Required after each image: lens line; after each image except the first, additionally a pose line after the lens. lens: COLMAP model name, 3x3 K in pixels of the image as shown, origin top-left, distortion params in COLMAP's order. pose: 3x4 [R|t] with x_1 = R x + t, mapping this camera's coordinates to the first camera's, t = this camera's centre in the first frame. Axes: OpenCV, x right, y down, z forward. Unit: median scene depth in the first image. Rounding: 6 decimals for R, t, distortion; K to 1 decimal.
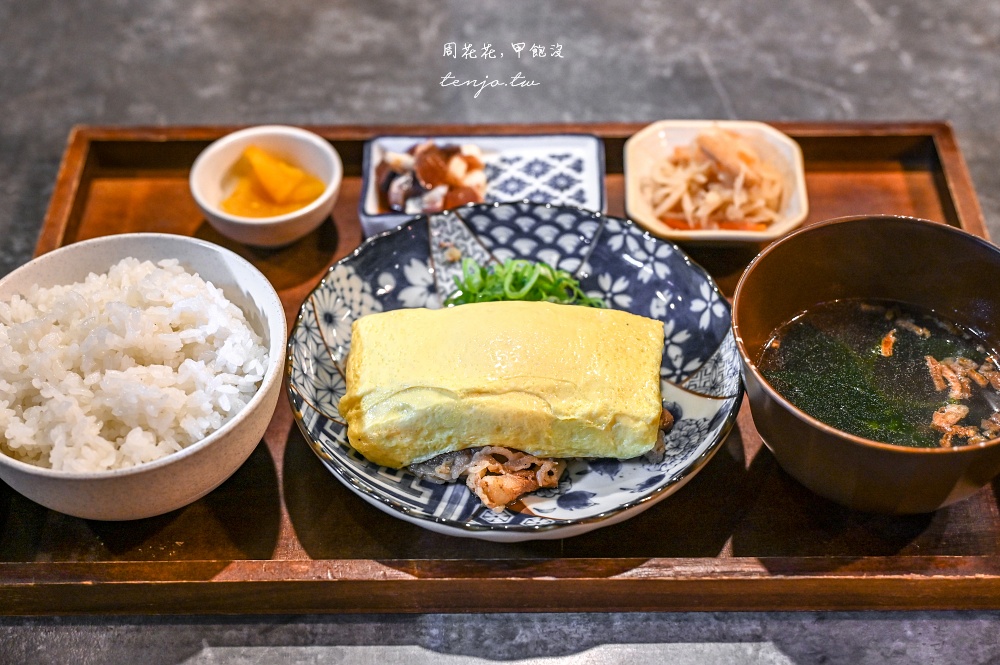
lens RADIAL K [[1448.5, 0, 500.0], [0, 1448.5, 332.5], [0, 0, 1]] dist [-0.012848, -0.007209]
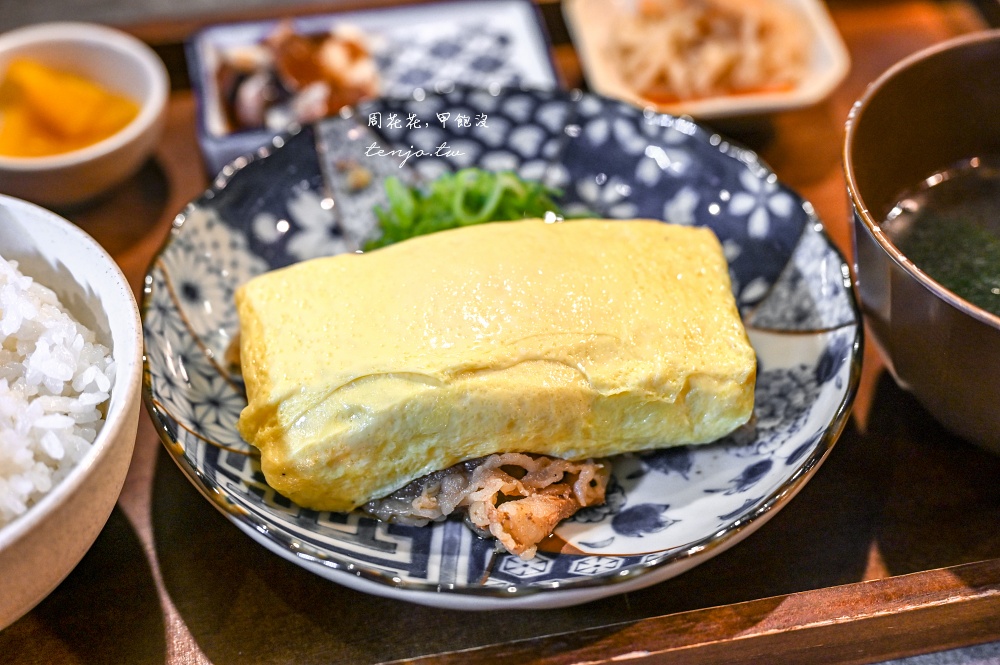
lens RADIAL K [[1520.8, 0, 500.0], [0, 1520.8, 332.5], [0, 0, 1]] dist [-0.016133, 0.025773]
pose [[0.980438, -0.131163, 0.146755, -0.092338], [0.130364, 0.991351, 0.015087, 0.016771], [-0.147465, 0.004339, 0.989058, 0.348270]]
